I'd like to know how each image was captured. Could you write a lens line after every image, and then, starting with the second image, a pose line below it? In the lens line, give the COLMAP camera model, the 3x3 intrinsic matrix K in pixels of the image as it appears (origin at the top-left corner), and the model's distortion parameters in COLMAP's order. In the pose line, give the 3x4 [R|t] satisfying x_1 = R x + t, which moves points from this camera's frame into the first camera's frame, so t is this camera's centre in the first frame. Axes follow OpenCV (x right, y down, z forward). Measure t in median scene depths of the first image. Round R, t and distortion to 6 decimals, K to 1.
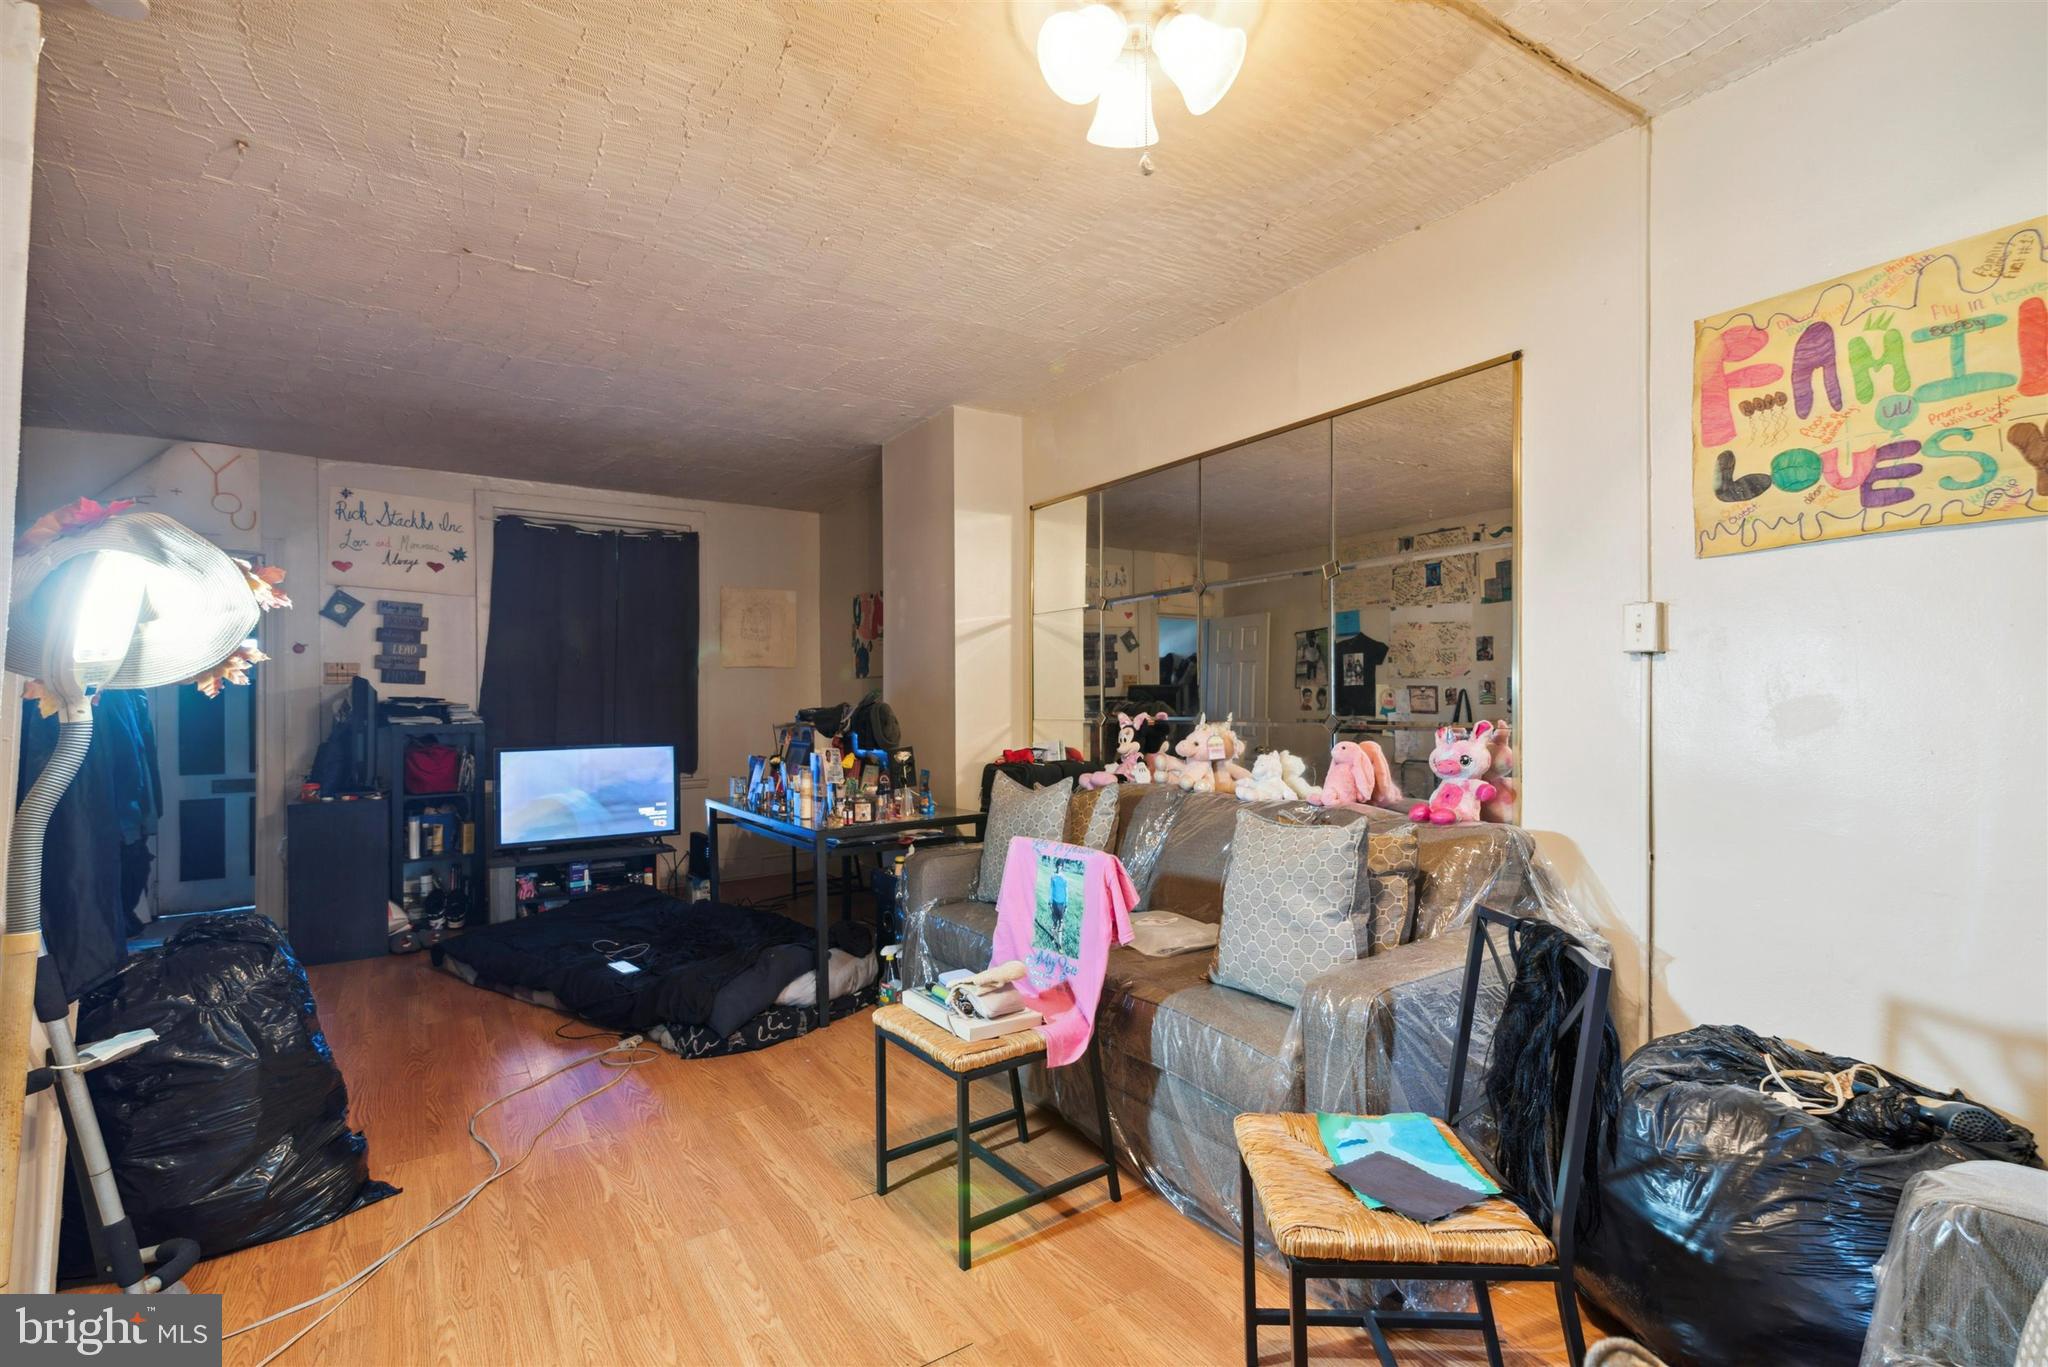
lens RADIAL K [[936.6, 0, 1026.2], [0, 936.6, 690.2], [0, 0, 1]] dist [0.022358, 0.000258]
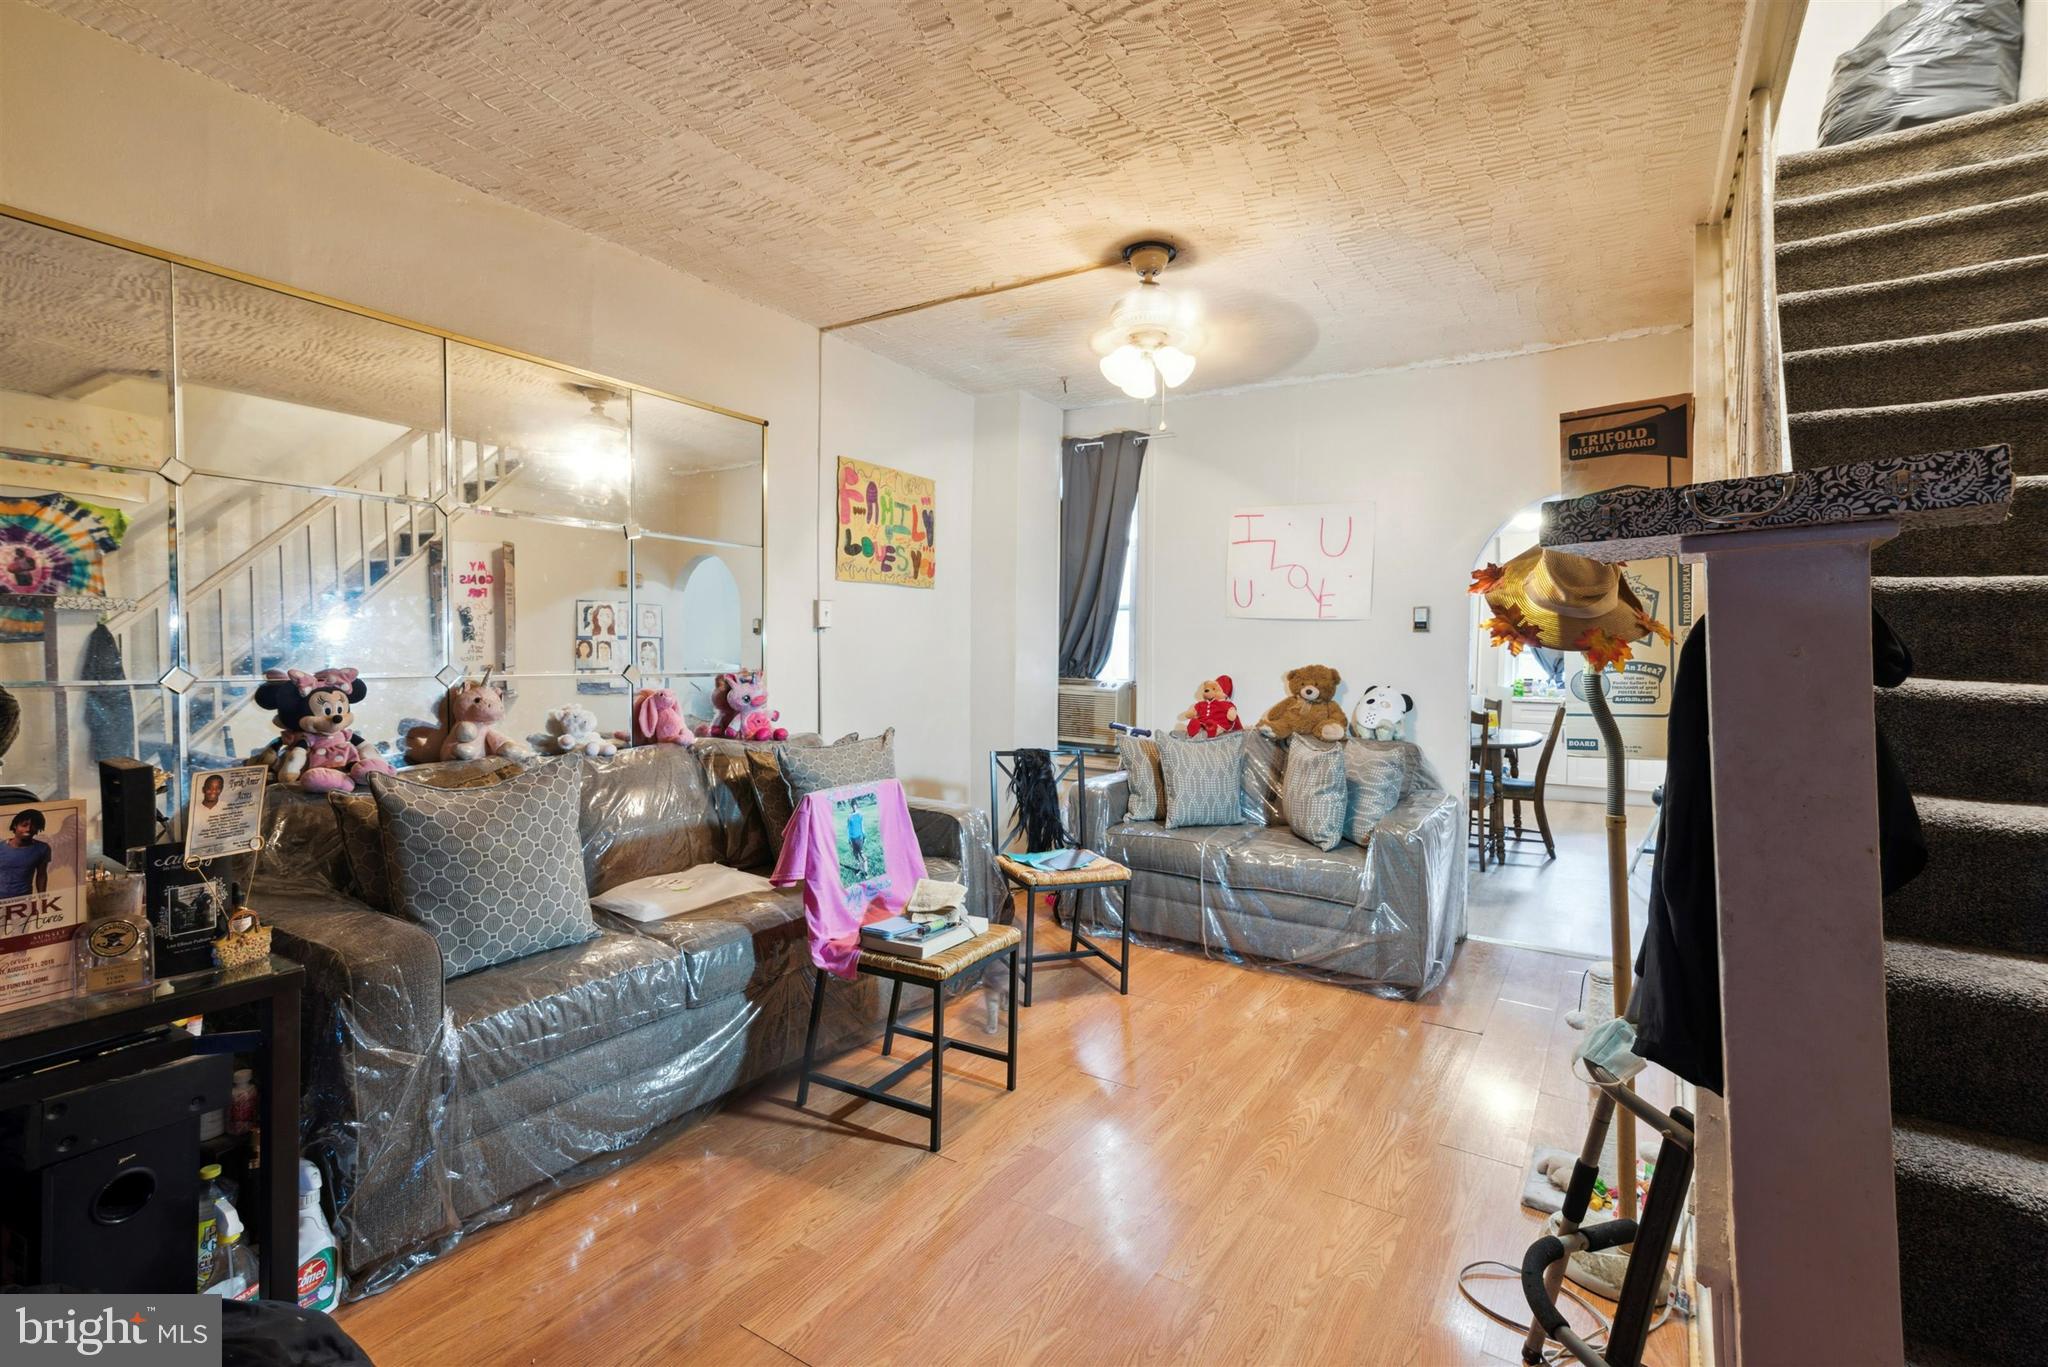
lens RADIAL K [[936.6, 0, 1025.6], [0, 936.6, 670.4], [0, 0, 1]] dist [0.022358, 0.000258]
pose [[-0.400718, -0.011906, 0.916124, -1.214667], [-0.013026, 0.999889, 0.007297, 0.023596], [-0.916109, -0.009009, -0.400828, 1.462881]]
